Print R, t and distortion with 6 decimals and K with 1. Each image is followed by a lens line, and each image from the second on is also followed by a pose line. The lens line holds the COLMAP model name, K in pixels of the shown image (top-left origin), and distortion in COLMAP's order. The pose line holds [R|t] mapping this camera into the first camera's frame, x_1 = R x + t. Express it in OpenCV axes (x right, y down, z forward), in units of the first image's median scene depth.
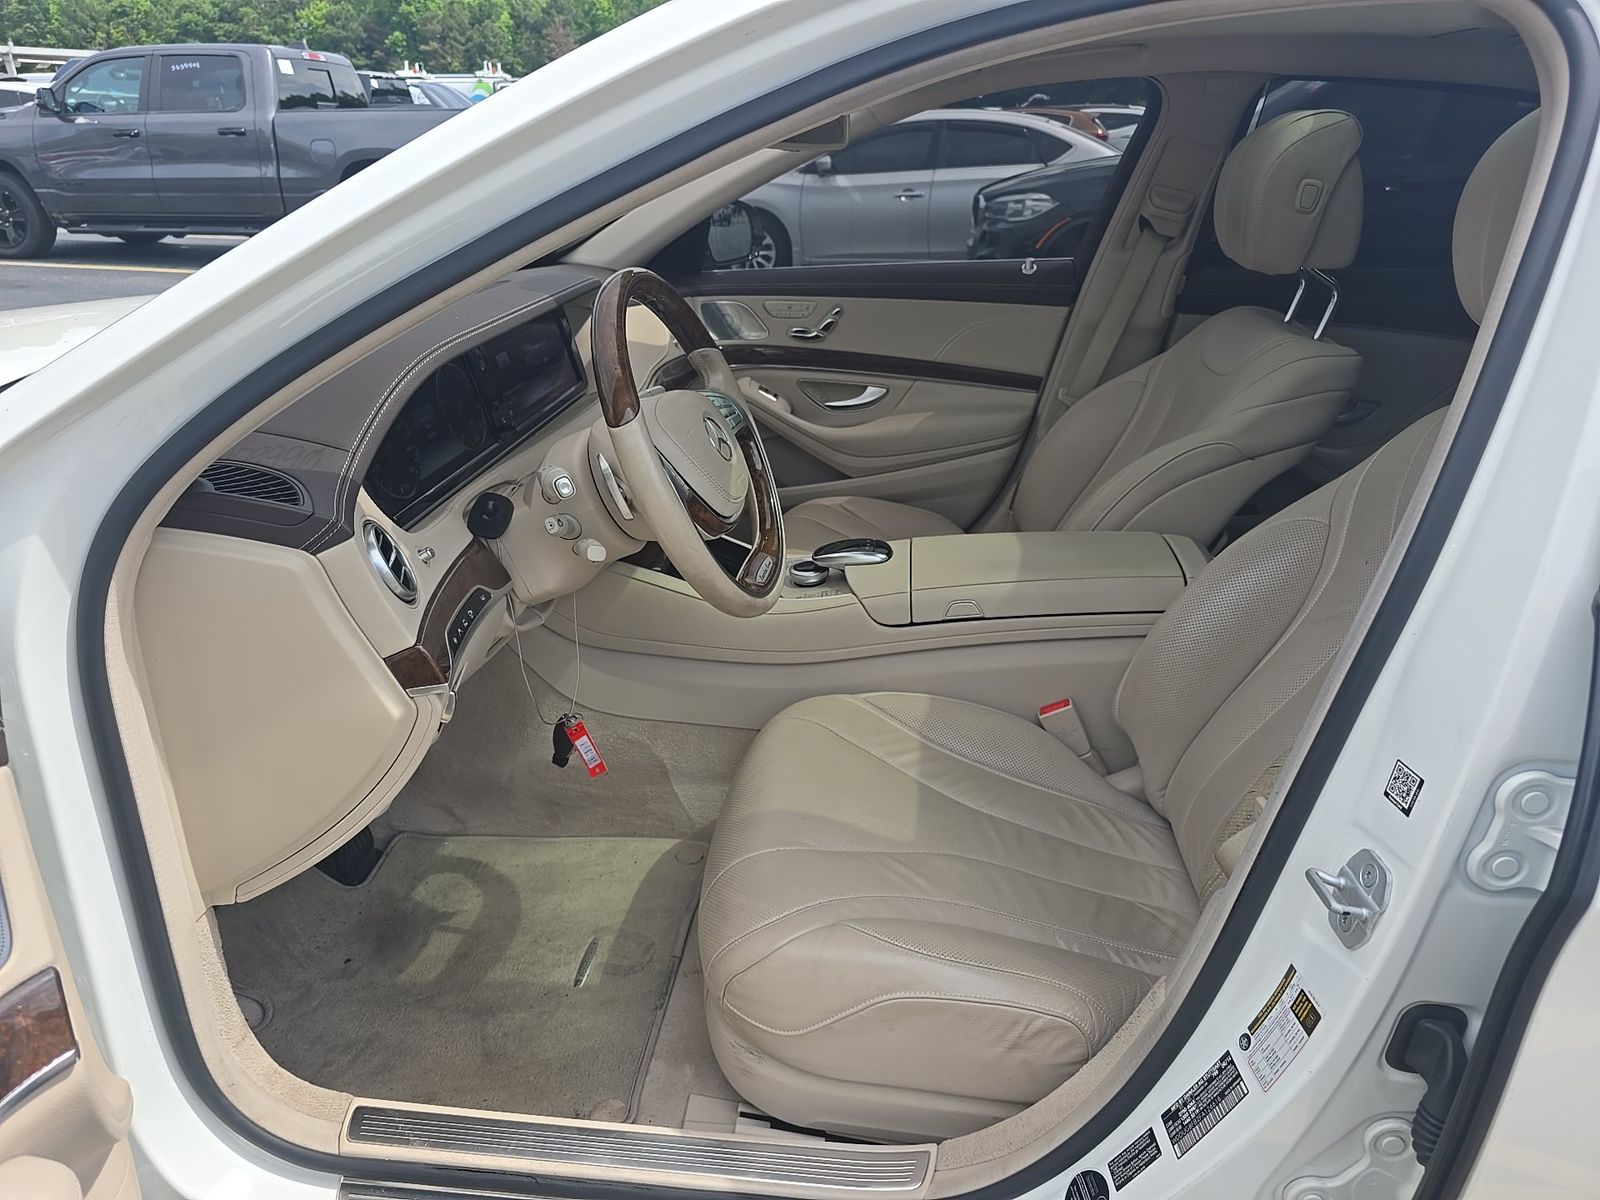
lens RADIAL K [[1081.0, 0, 800.0], [0, 1081.0, 600.0], [0, 0, 1]] dist [0.025200, -0.041778]
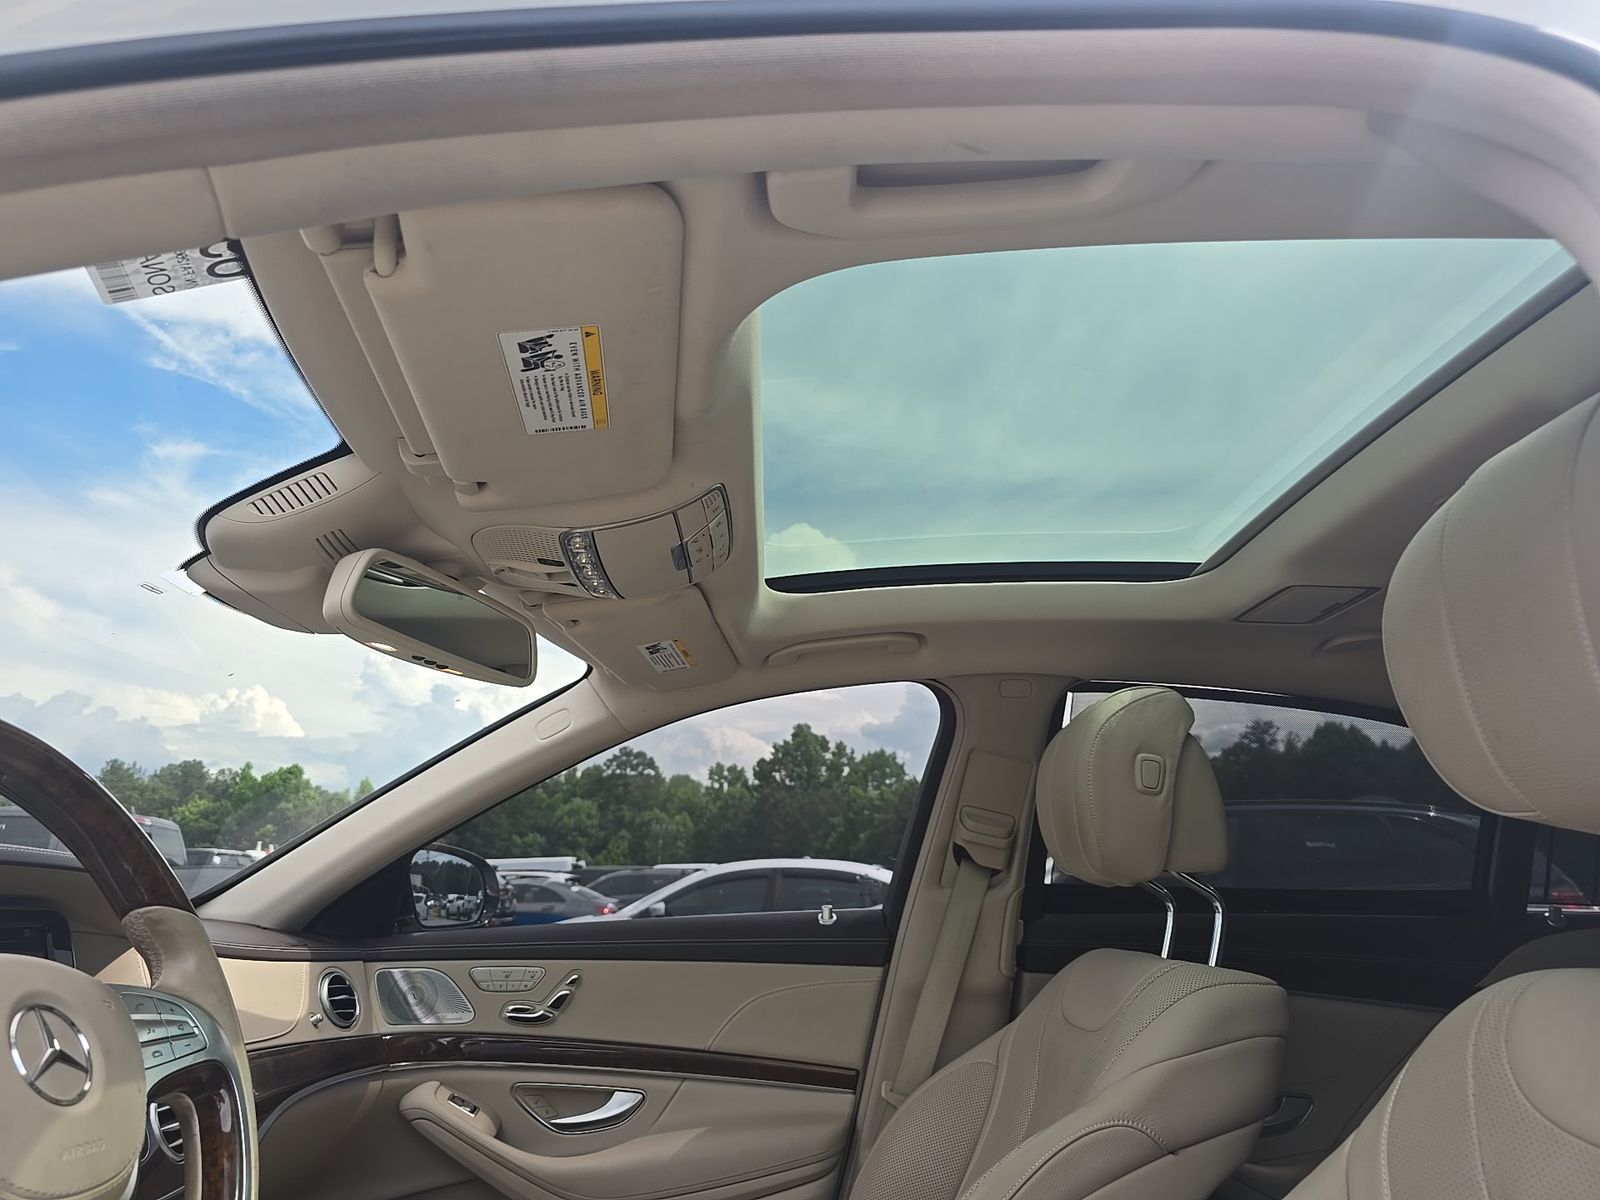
lens RADIAL K [[1068.7, 0, 807.4], [0, 1068.7, 606.9], [0, 0, 1]] dist [0.021501, -0.002520]
pose [[0.991138, 0.031439, 0.129061, 0.088022], [0.057759, 0.772934, -0.631853, 0.005306], [-0.119621, 0.633708, 0.764268, 0.264049]]
